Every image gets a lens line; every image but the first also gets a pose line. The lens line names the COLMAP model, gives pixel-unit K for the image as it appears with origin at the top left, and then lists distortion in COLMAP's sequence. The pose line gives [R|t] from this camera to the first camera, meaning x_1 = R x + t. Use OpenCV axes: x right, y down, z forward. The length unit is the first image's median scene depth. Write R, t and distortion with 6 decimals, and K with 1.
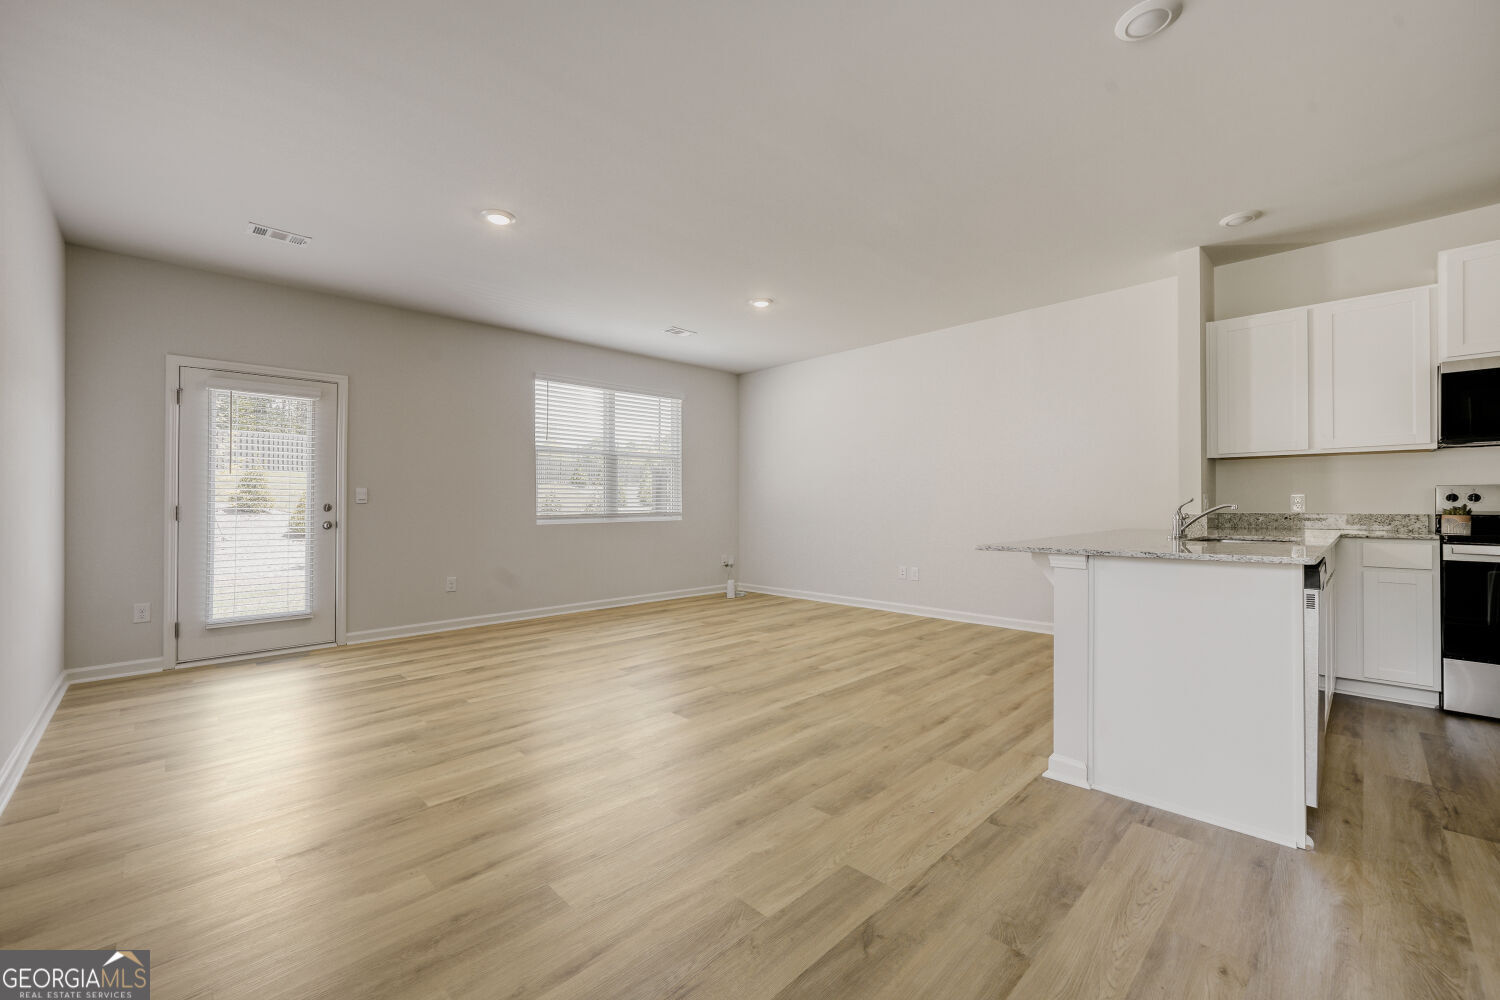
lens RADIAL K [[606.7, 0, 743.6], [0, 606.7, 502.5], [0, 0, 1]] dist [-0.003101, -0.000164]
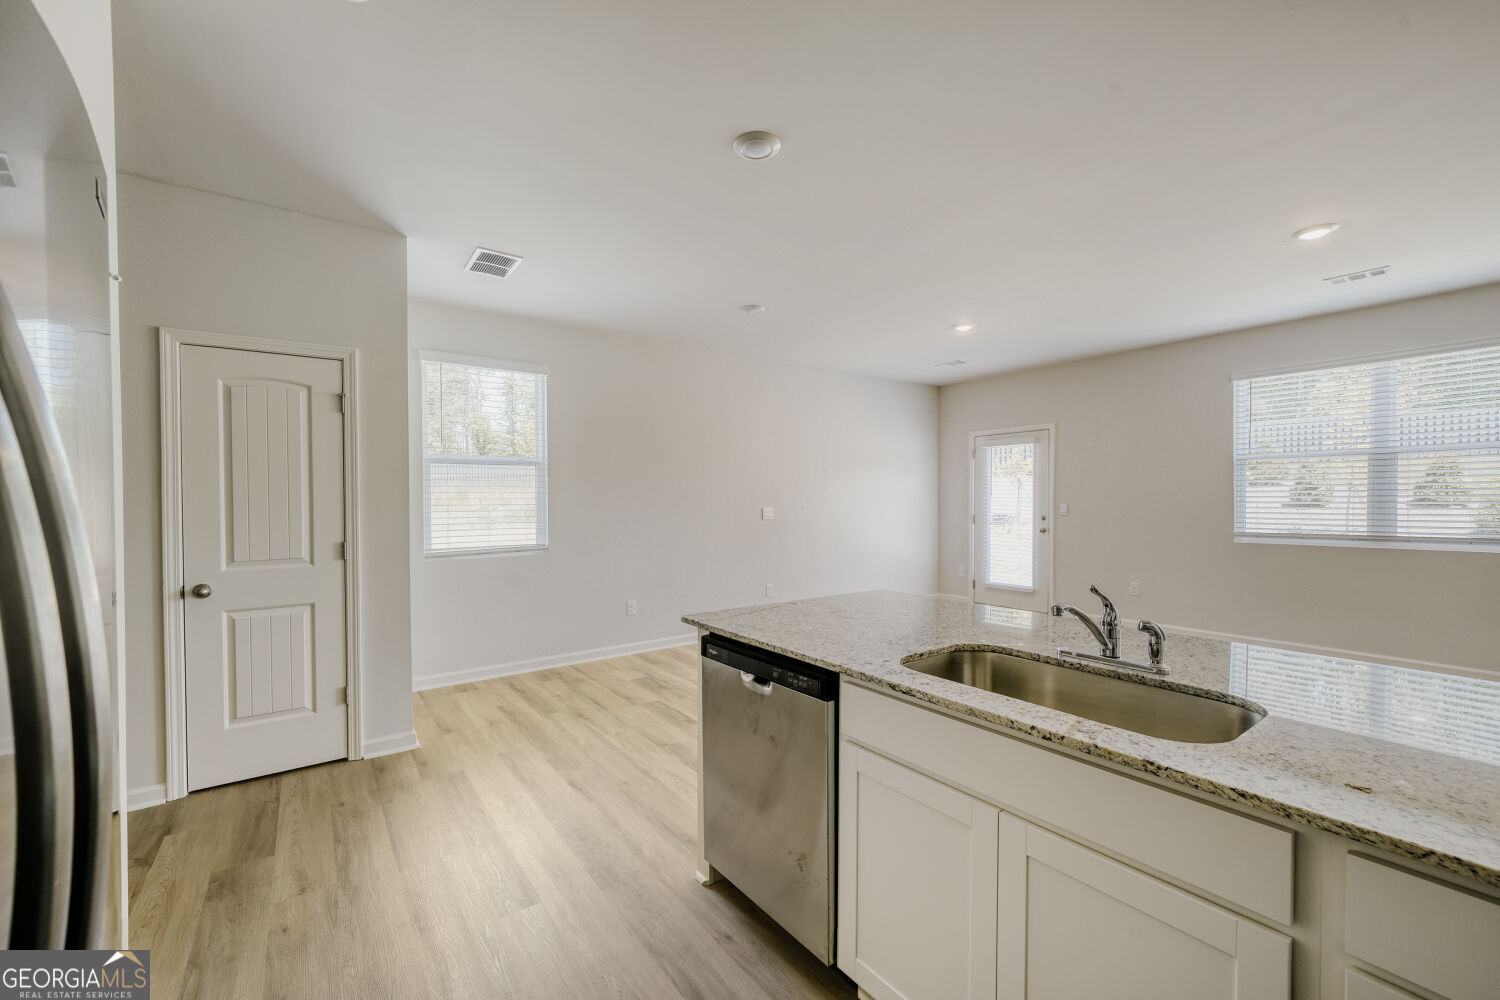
lens RADIAL K [[606.7, 0, 743.7], [0, 606.7, 502.9], [0, 0, 1]] dist [-0.003101, -0.000164]
pose [[-0.140459, 0.014008, -0.989987, 0.813233], [0.013632, 0.999832, 0.012213, -0.054279], [0.989993, -0.011780, -0.140626, 0.501098]]
